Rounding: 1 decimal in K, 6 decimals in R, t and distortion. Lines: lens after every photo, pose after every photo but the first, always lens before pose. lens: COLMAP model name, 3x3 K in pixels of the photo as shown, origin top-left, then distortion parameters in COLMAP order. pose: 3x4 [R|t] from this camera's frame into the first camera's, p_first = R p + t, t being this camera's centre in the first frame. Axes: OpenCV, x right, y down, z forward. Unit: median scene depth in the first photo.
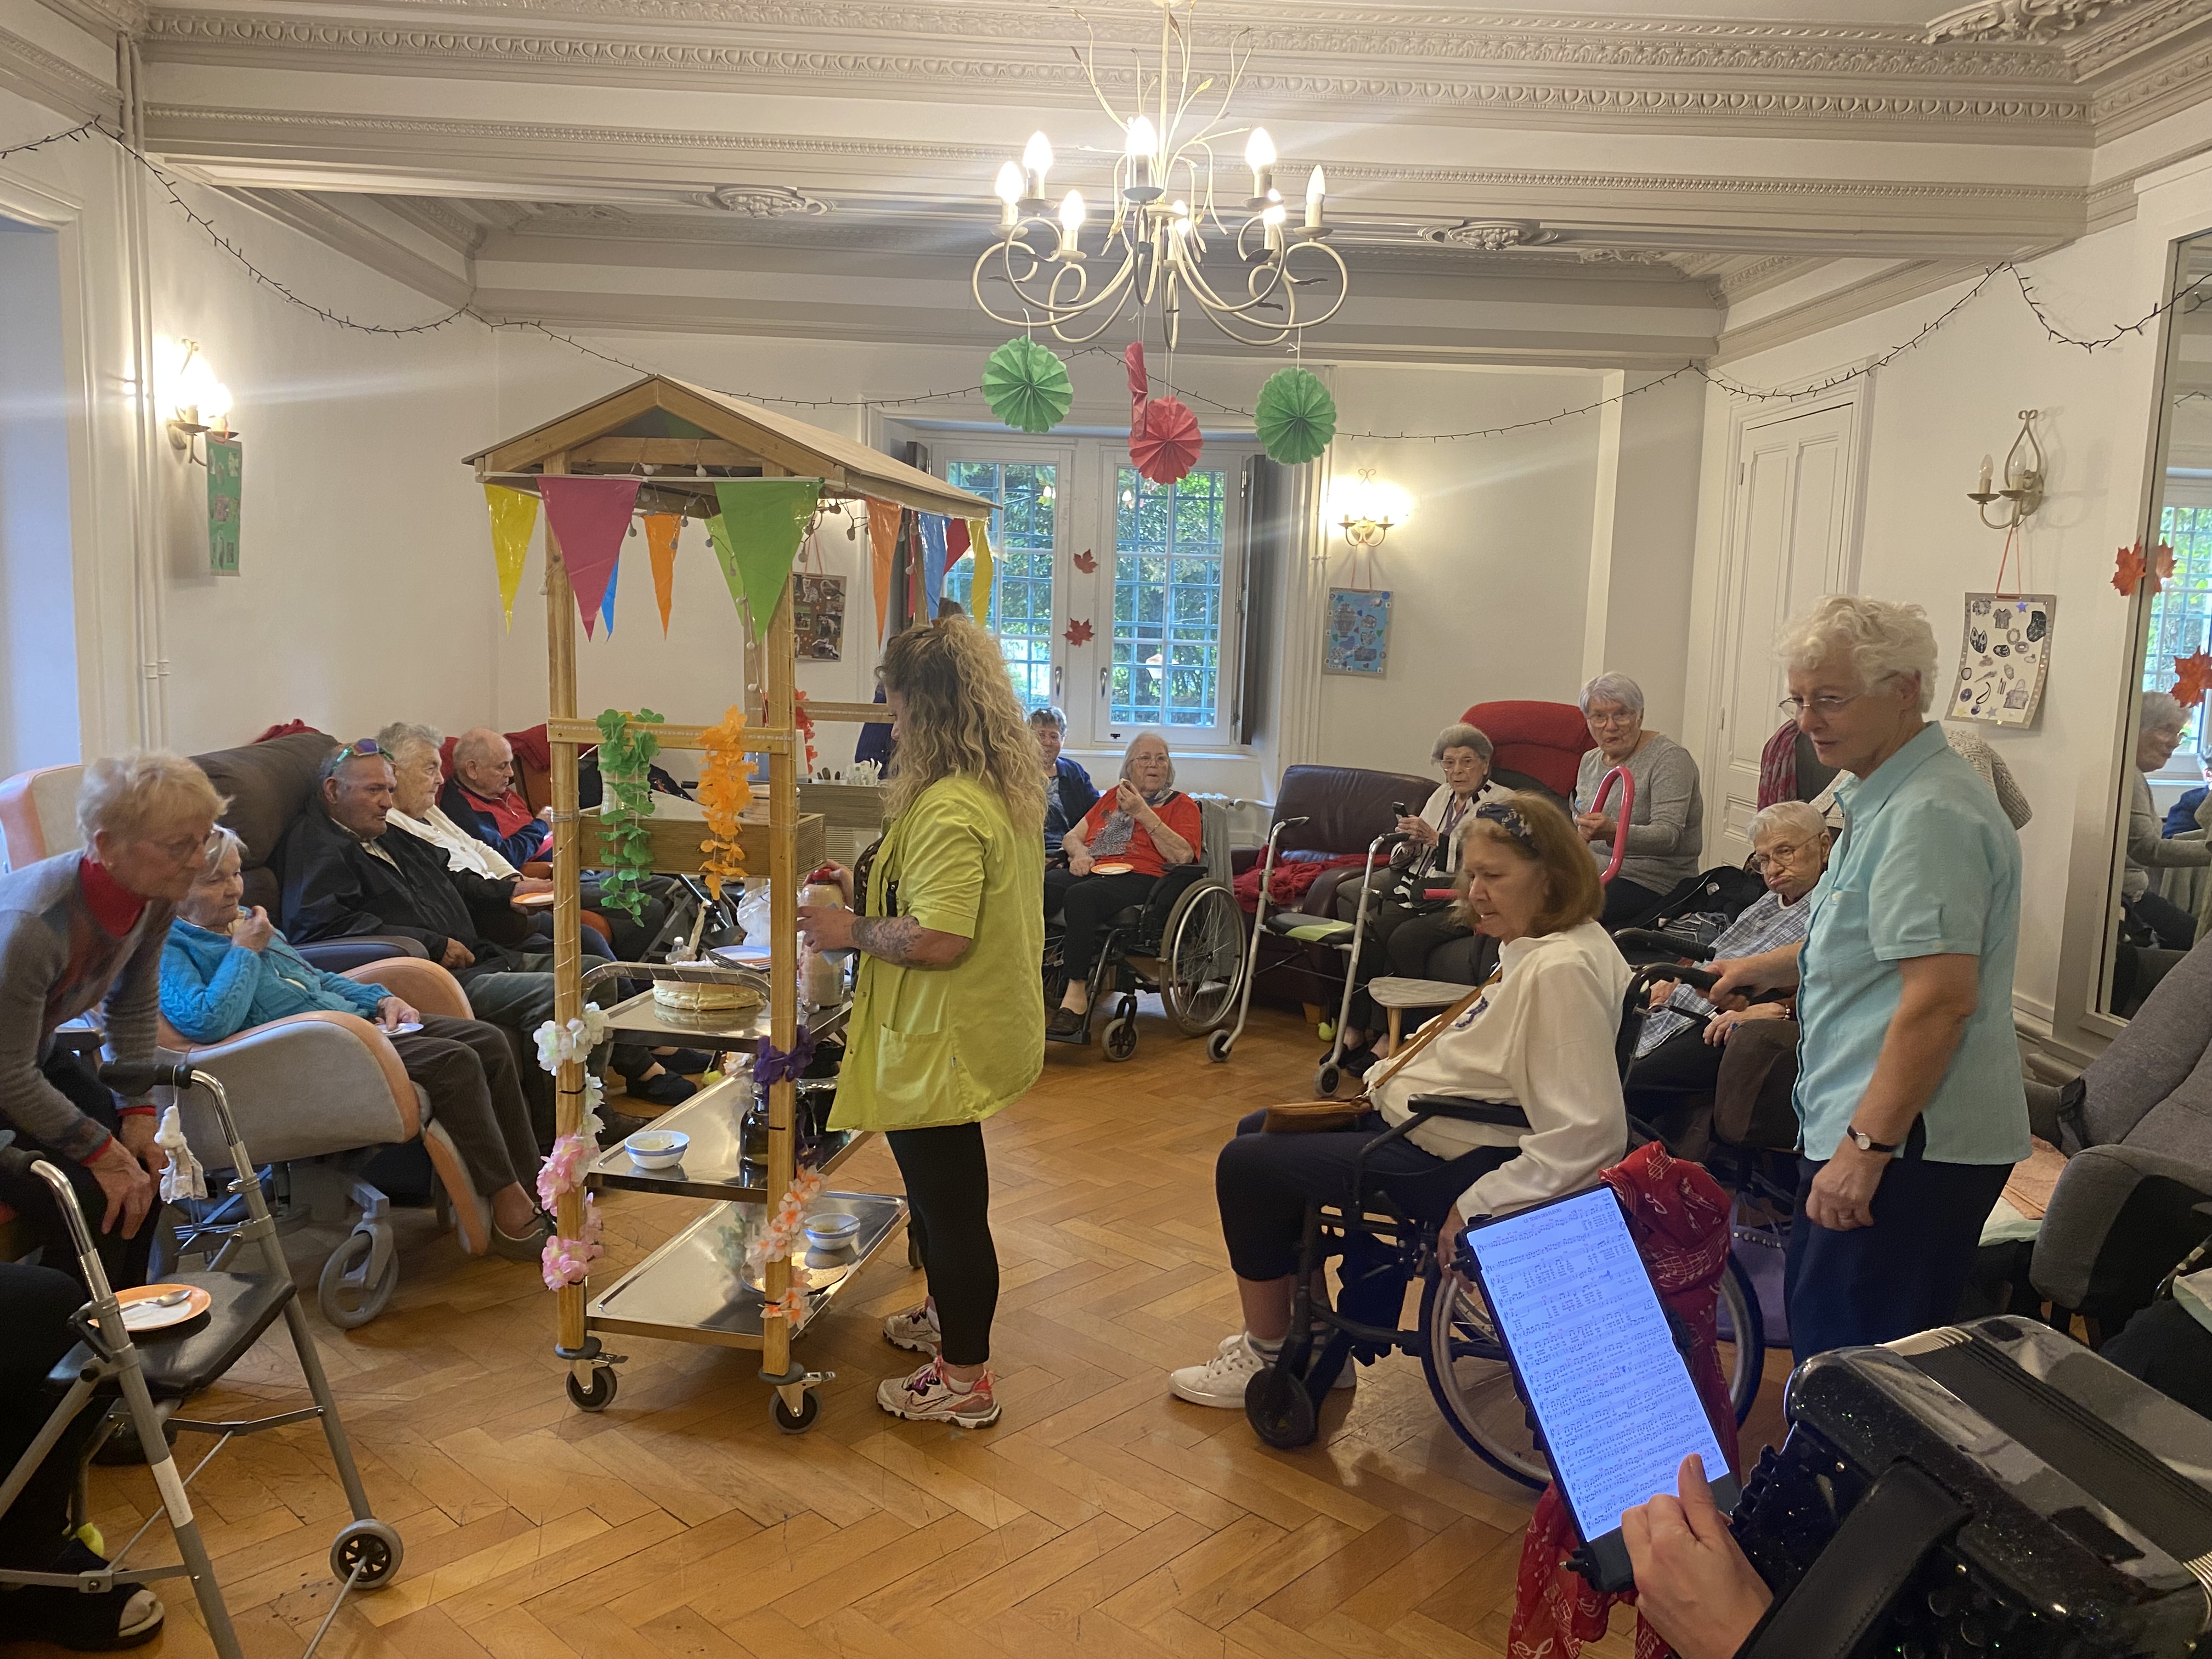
lens RADIAL K [[1676.6, 0, 1092.5], [0, 1676.6, 821.2], [0, 0, 1]] dist [0.036621, -0.029304]
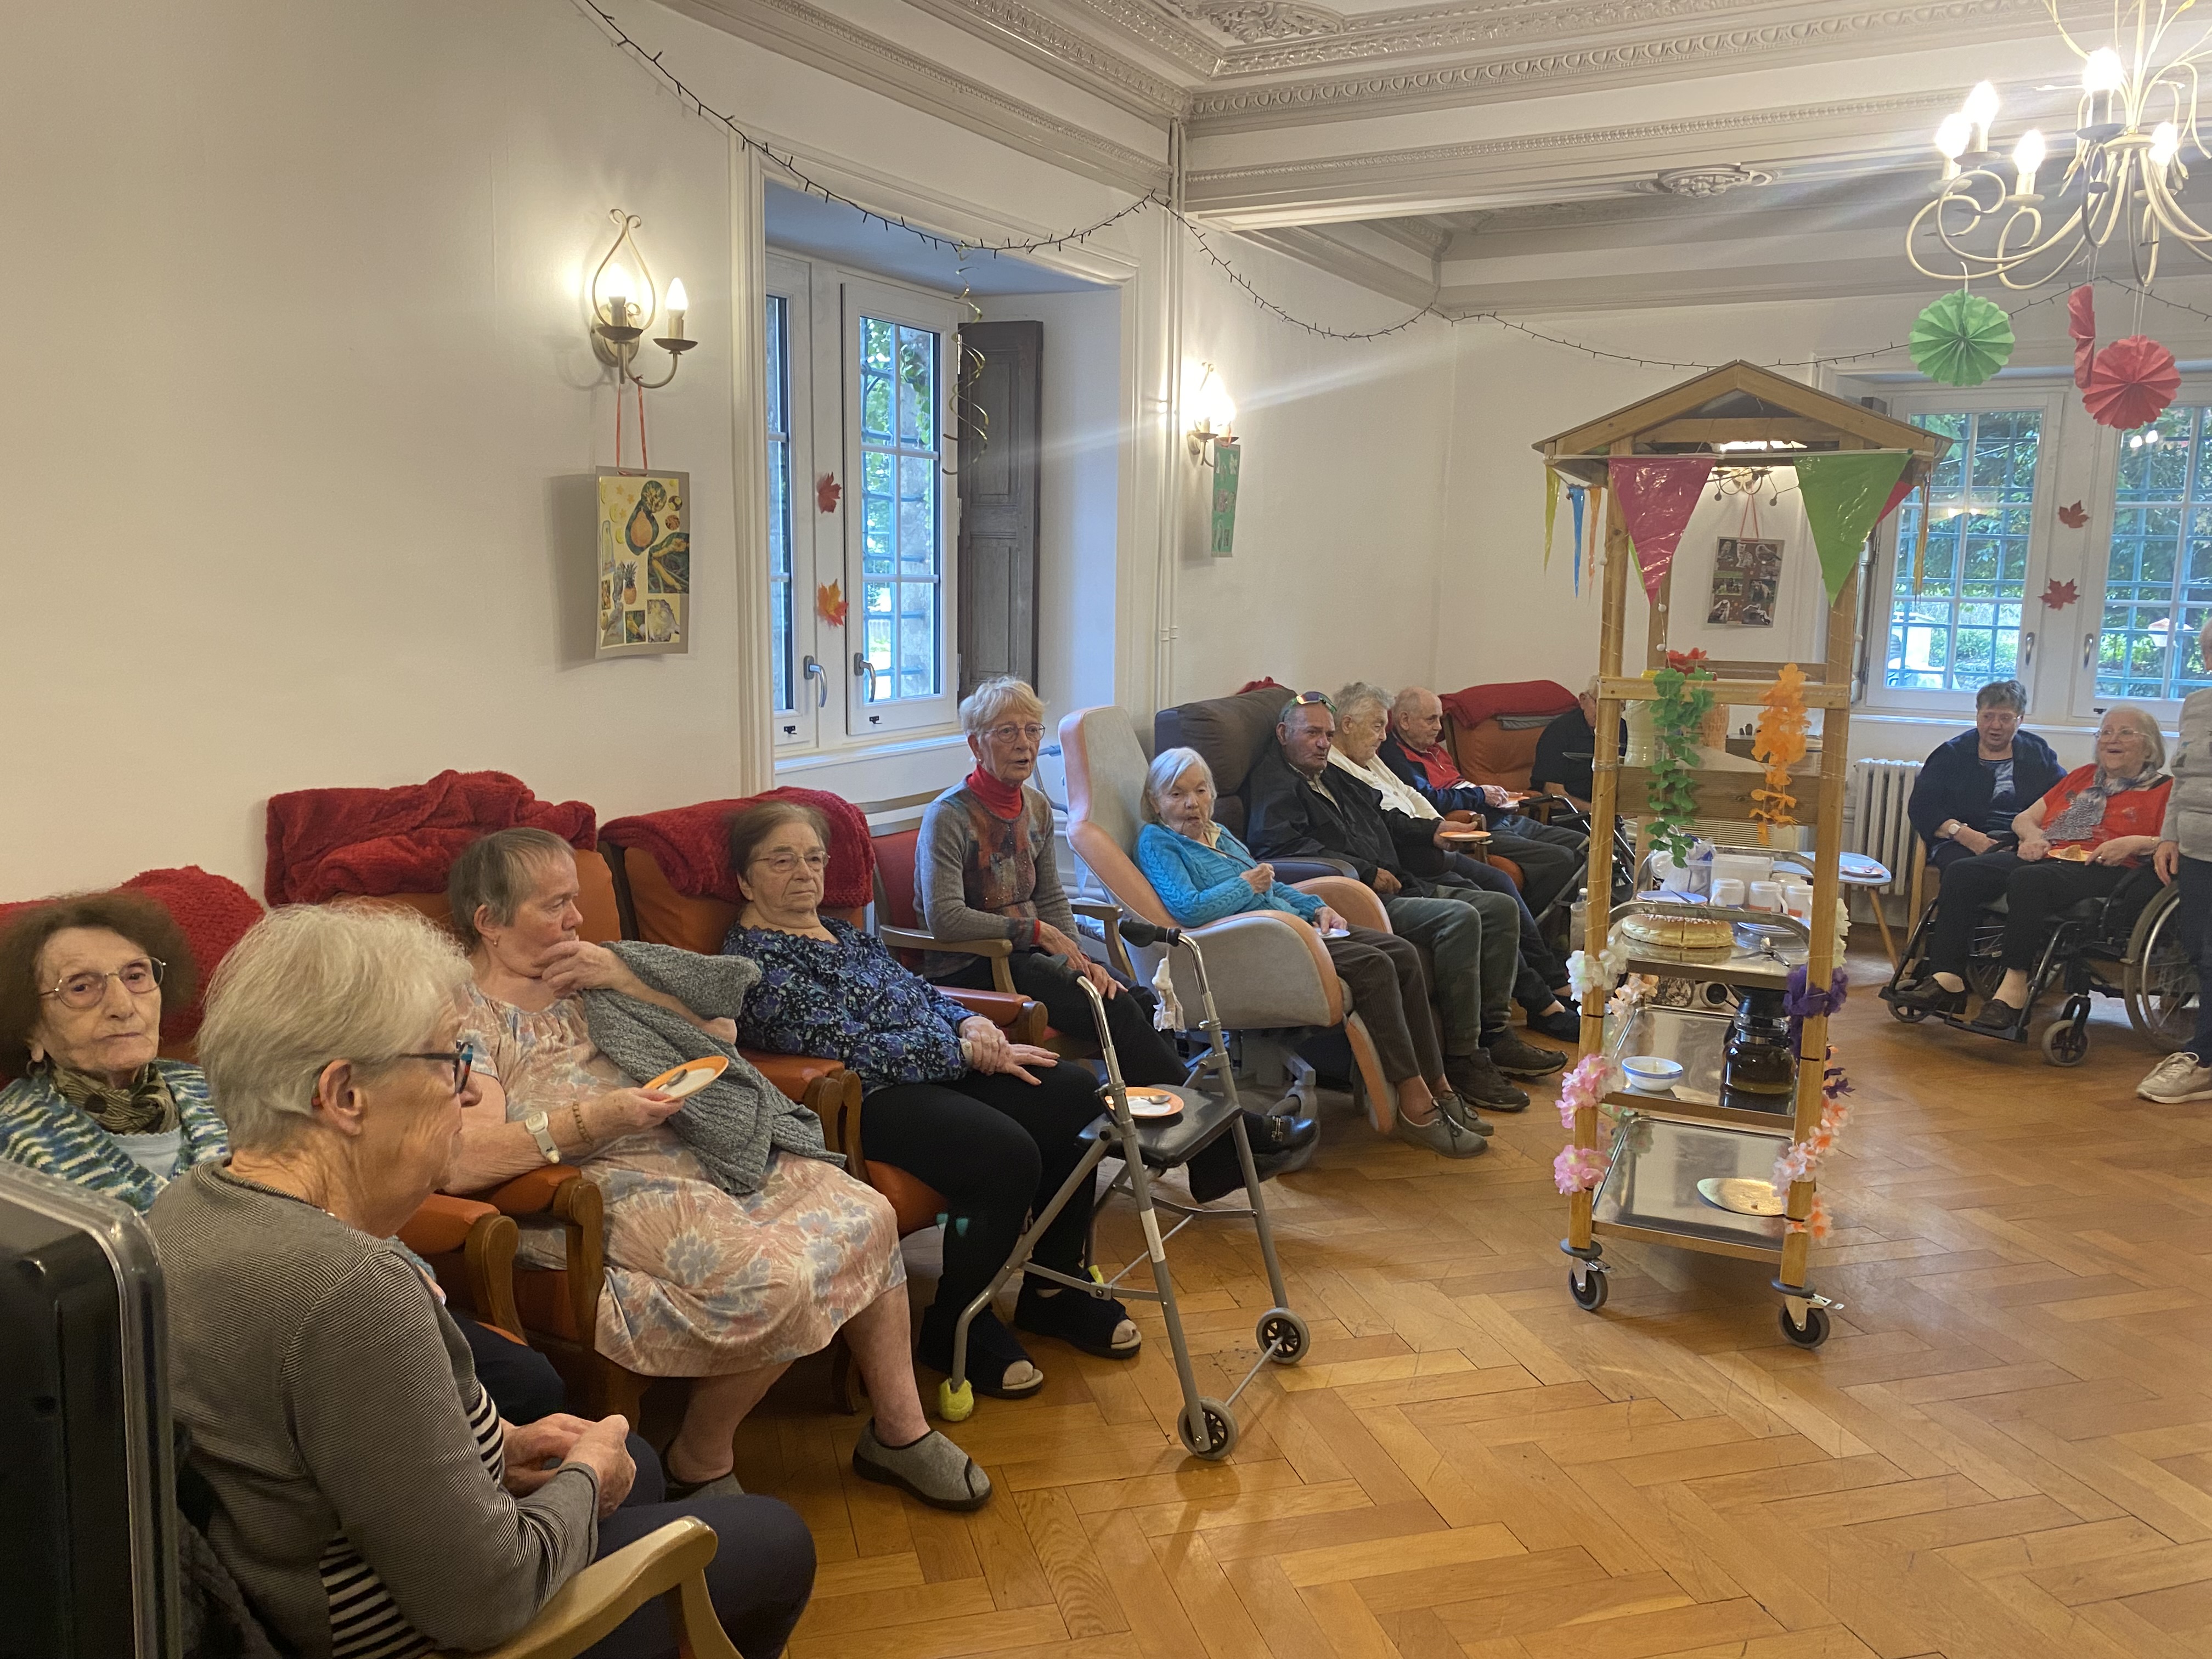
lens RADIAL K [[1680.4, 0, 1089.5], [0, 1680.4, 811.6], [0, 0, 1]] dist [0.026859, -0.013965]
pose [[0.853754, 0.057548, -0.517486, 0.050688], [-0.052214, 0.998326, 0.024876, 0.016339], [0.518051, 0.005782, 0.855330, -0.100296]]
